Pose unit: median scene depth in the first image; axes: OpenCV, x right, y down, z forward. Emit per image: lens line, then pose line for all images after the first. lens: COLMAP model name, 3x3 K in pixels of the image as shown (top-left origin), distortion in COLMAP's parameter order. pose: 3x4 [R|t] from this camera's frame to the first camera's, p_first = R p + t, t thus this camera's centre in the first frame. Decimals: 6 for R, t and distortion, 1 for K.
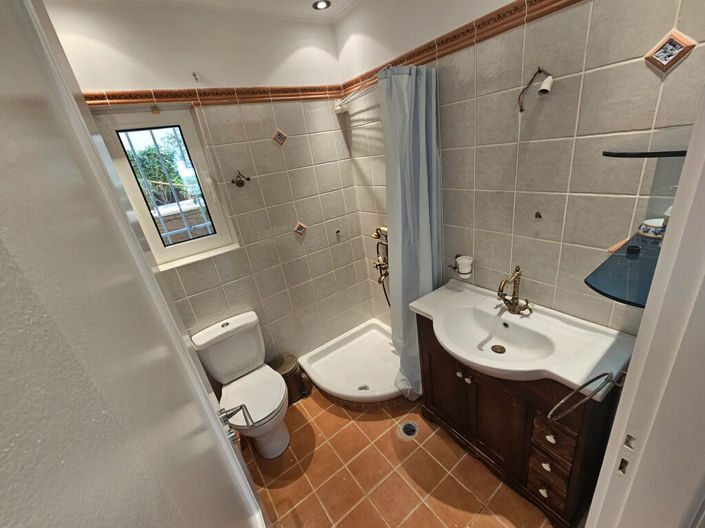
lens RADIAL K [[288.6, 0, 353.4], [0, 288.6, 260.9], [0, 0, 1]] dist [-0.000970, -0.001179]
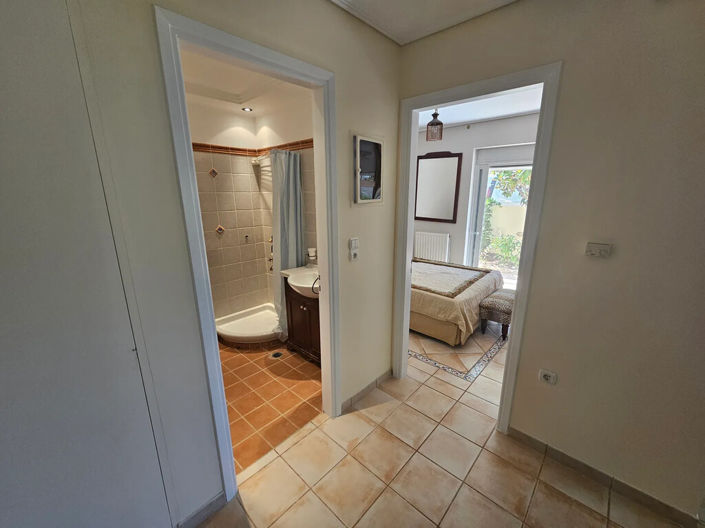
lens RADIAL K [[288.6, 0, 356.3], [0, 288.6, 261.2], [0, 0, 1]] dist [-0.000970, -0.001179]
pose [[0.967004, 0.087896, 0.239119, 0.183251], [-0.047055, 0.984071, -0.171433, 0.312305], [-0.250378, 0.154525, 0.955737, -0.697256]]
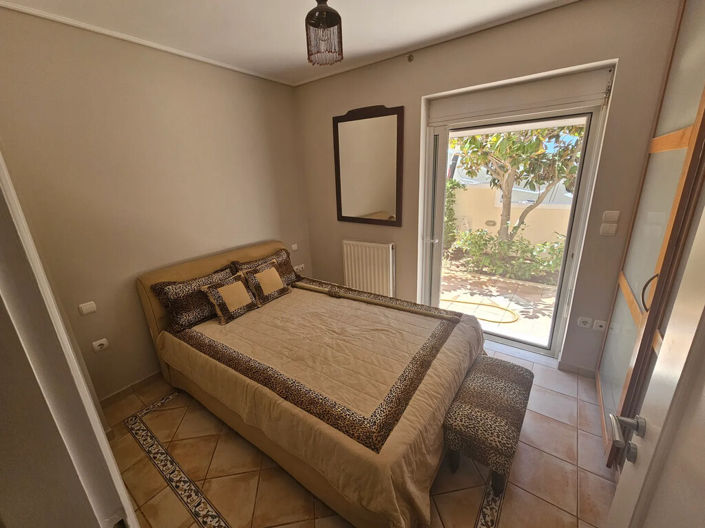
lens RADIAL K [[288.6, 0, 350.7], [0, 288.6, 263.1], [0, 0, 1]] dist [-0.000970, -0.001179]
pose [[0.944721, 0.005626, 0.327827, 2.719889], [0.033791, 0.992858, -0.114416, -1.394429], [-0.326130, 0.119169, 0.937784, 2.414307]]
